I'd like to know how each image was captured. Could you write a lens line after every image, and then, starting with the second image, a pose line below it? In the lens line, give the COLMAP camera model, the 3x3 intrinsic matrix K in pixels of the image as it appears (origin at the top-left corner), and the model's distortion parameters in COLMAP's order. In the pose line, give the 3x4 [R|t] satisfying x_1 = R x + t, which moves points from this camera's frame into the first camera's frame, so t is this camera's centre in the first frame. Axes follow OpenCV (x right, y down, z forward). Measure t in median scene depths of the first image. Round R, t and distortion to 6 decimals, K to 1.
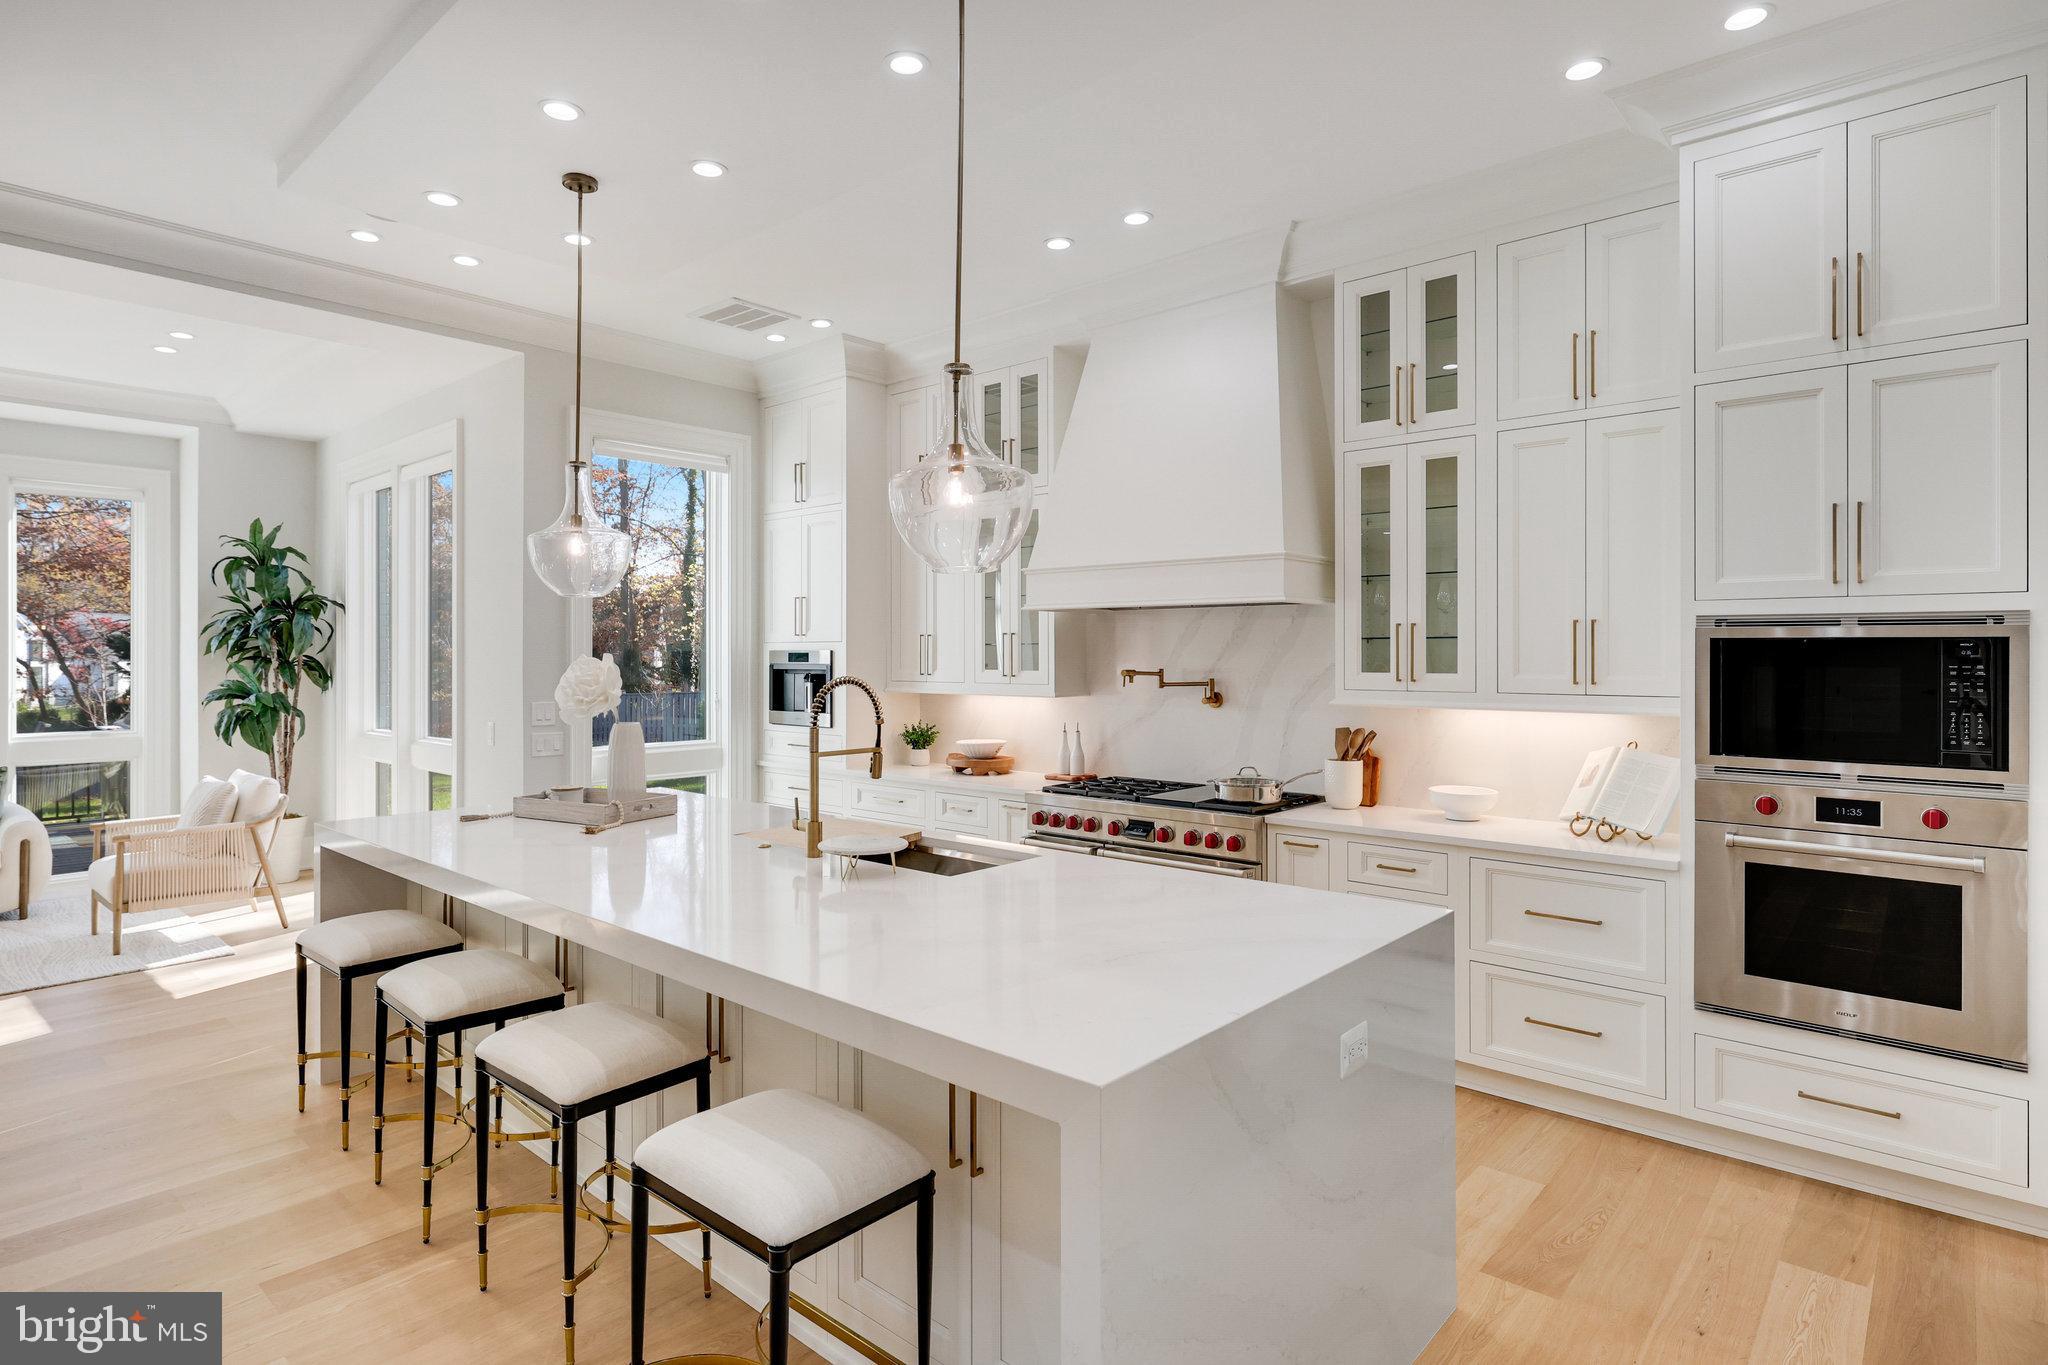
lens RADIAL K [[1061.7, 0, 1017.9], [0, 1061.7, 656.7], [0, 0, 1]] dist [-0.003935, -0.000117]
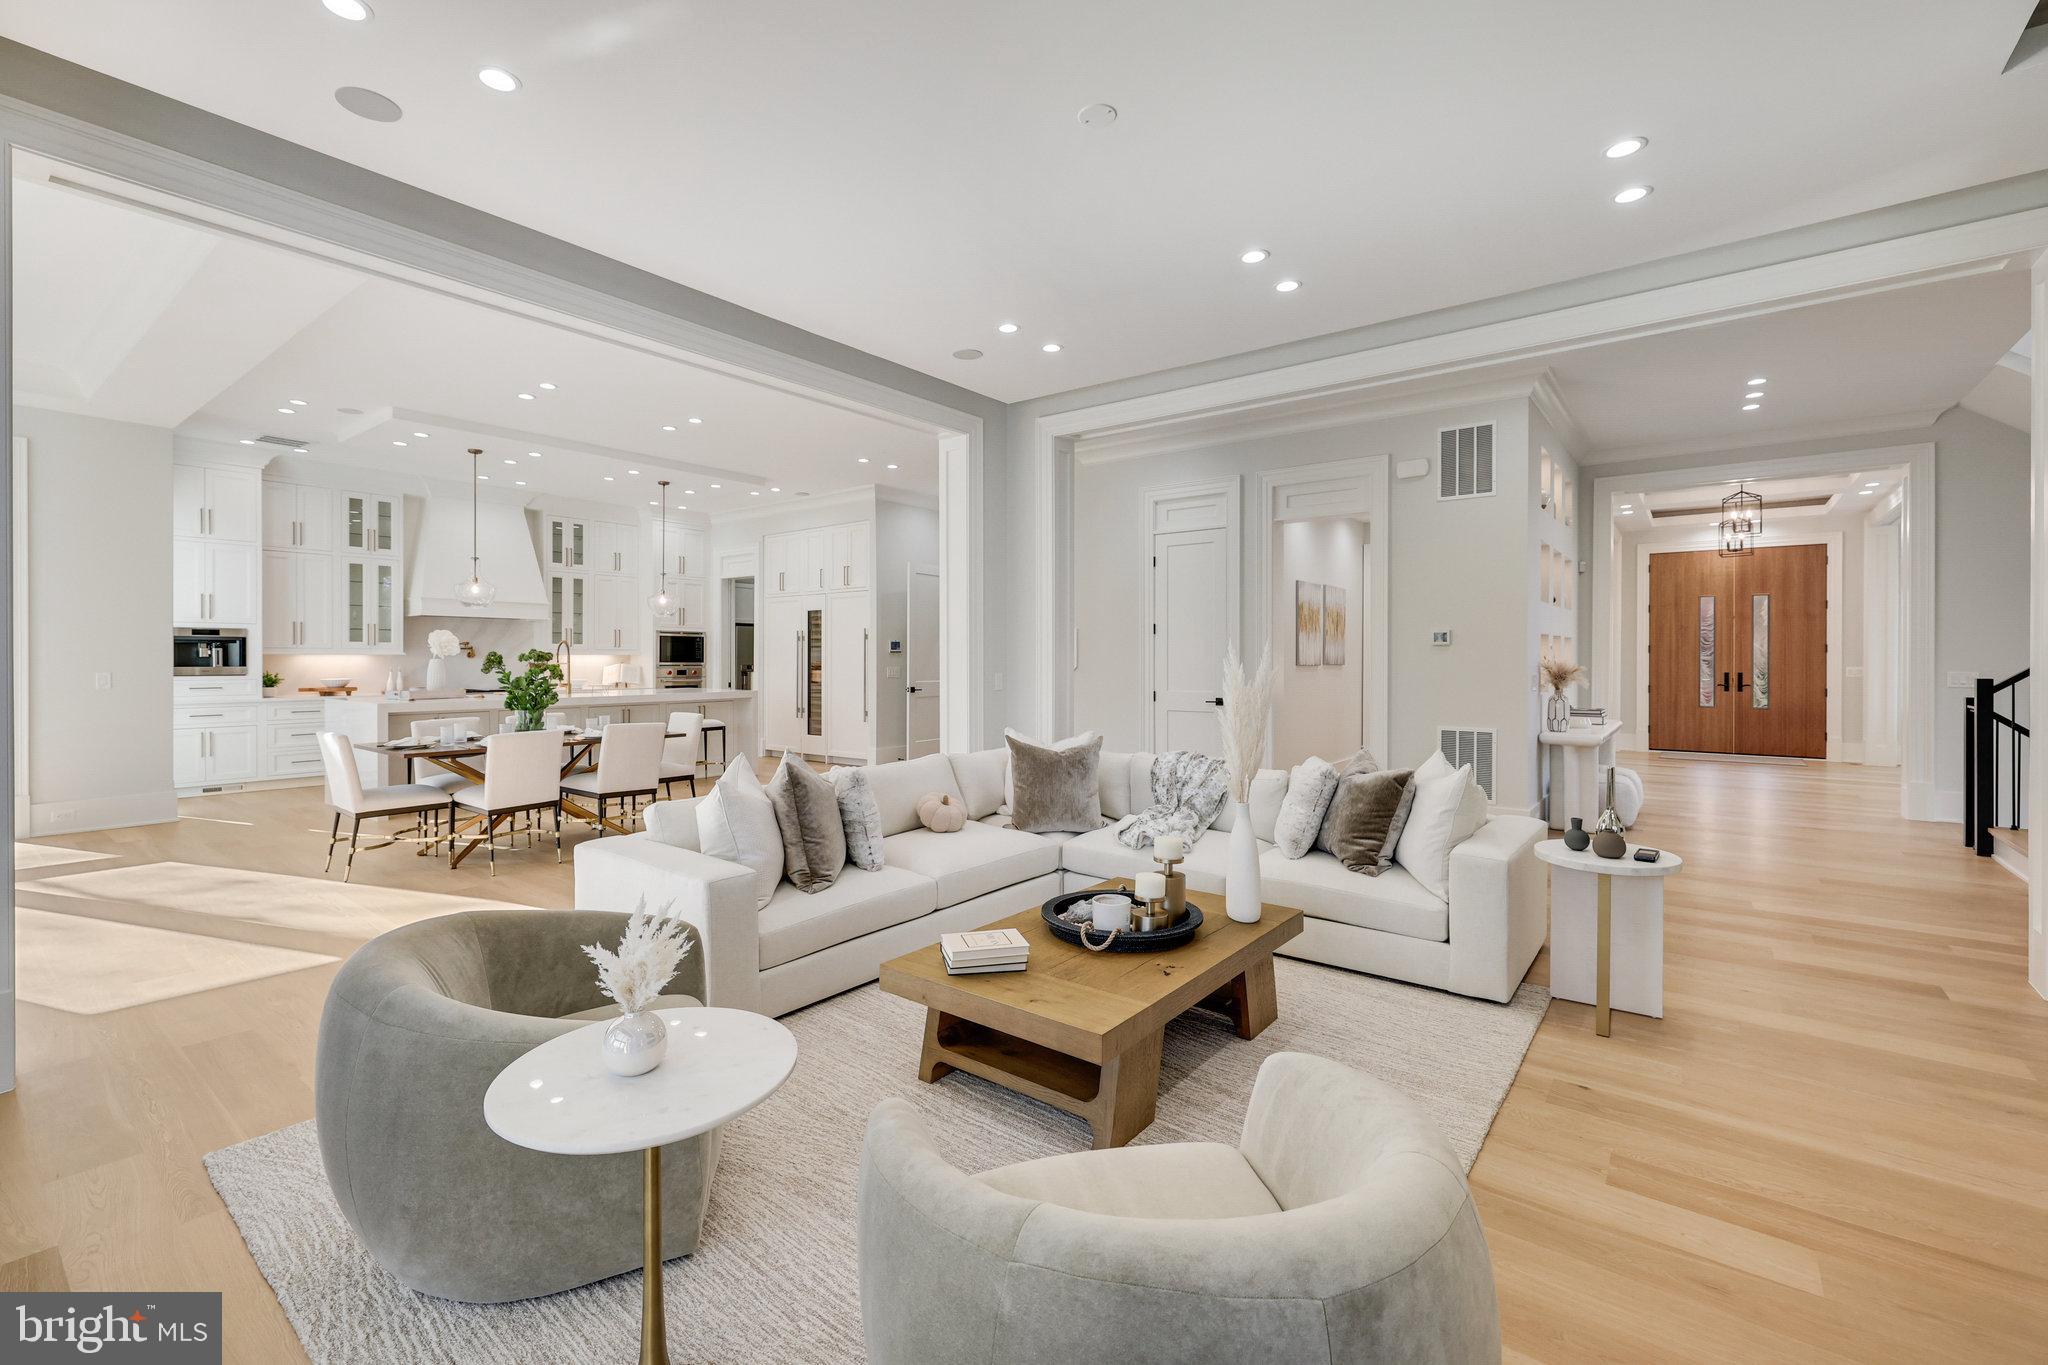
lens RADIAL K [[891.4, 0, 997.9], [0, 891.4, 657.8], [0, 0, 1]] dist [0.000546, 0.000083]
pose [[-0.045011, 0.002664, 0.998983, -2.121120], [0.002189, 0.999994, -0.002568, 0.059594], [-0.998984, 0.002071, -0.045017, -0.154703]]
